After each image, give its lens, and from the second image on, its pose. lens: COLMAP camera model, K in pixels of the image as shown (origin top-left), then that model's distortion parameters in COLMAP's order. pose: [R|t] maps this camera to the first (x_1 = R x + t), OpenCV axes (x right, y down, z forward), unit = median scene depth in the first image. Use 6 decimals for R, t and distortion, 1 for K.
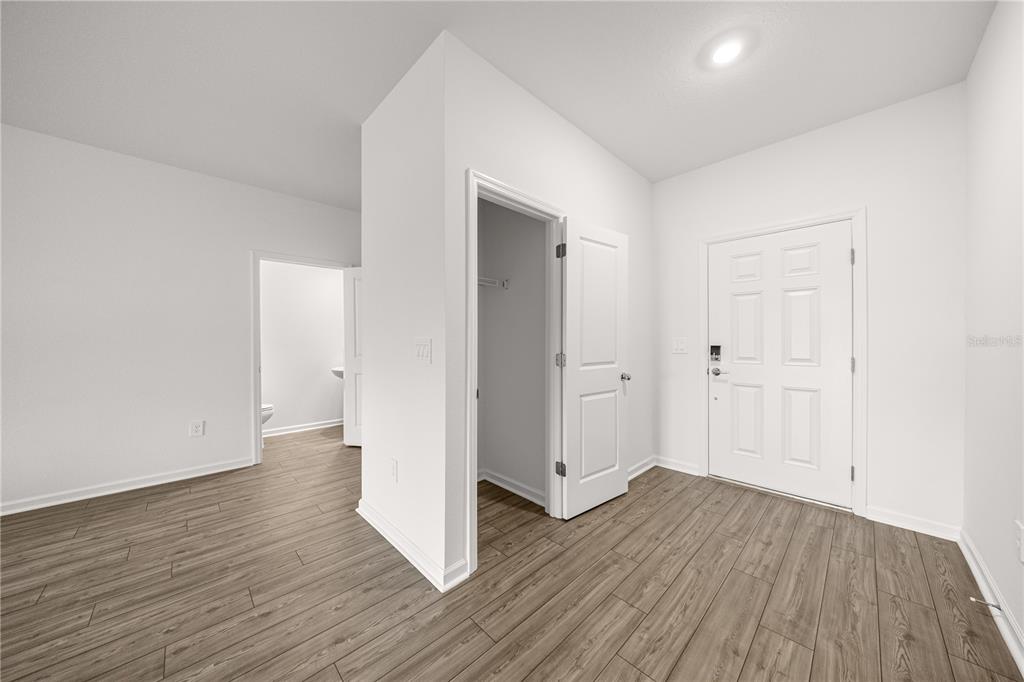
lens RADIAL K [[347.7, 0, 508.6], [0, 347.7, 336.7], [0, 0, 1]] dist [0.001065, 0.000021]
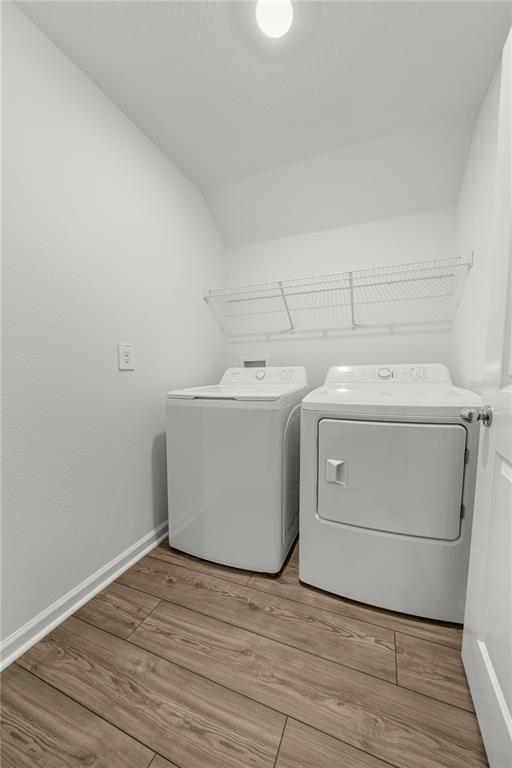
lens RADIAL K [[224.2, 0, 256.3], [0, 224.2, 383.2], [0, 0, 1]] dist [-0.000038, 0.000002]
pose [[0.472862, 0.069446, -0.878396, 0.889075], [0.017660, 0.995942, 0.088246, 0.080352], [0.880960, -0.057240, 0.469717, 0.931611]]
